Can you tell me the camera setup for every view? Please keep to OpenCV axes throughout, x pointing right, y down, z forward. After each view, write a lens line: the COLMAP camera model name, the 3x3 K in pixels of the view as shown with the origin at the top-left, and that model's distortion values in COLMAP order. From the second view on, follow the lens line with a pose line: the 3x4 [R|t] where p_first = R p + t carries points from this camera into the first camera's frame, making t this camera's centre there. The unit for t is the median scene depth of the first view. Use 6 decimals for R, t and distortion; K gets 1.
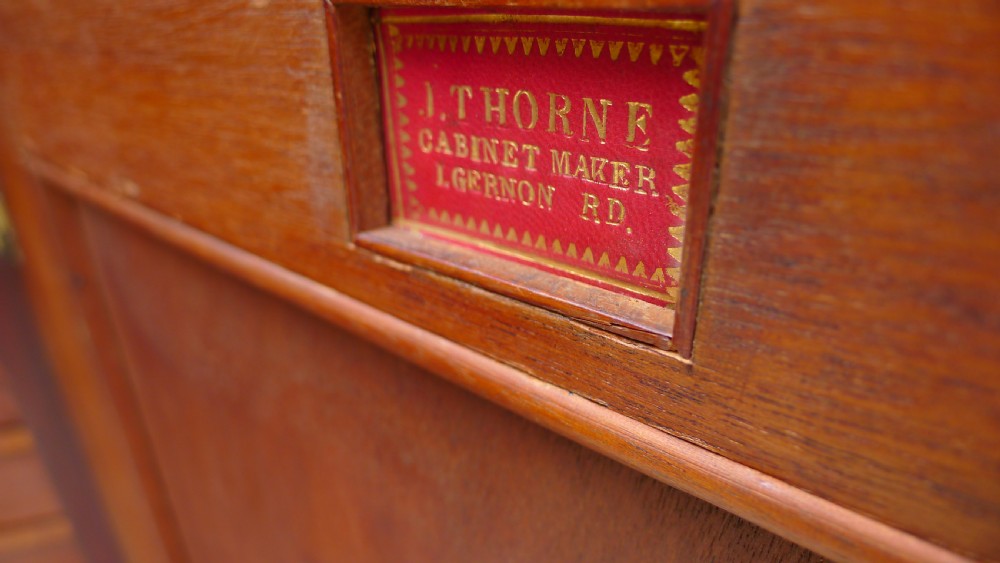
lens RADIAL K [[637.0, 0, 500.0], [0, 637.0, 281.5], [0, 0, 1]] dist [-0.065152, 0.017413]
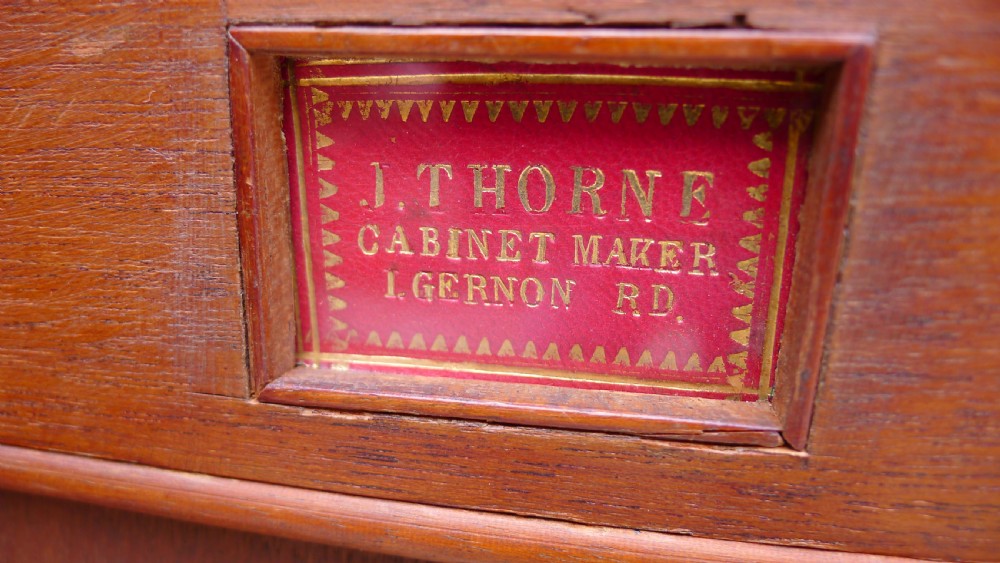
lens RADIAL K [[637.0, 0, 500.0], [0, 637.0, 281.5], [0, 0, 1]] dist [-0.065152, 0.017413]
pose [[0.868399, -0.095269, 0.486628, -0.444499], [0.179837, 0.975065, -0.130031, -0.065740], [-0.462106, 0.200432, 0.863878, 0.382518]]
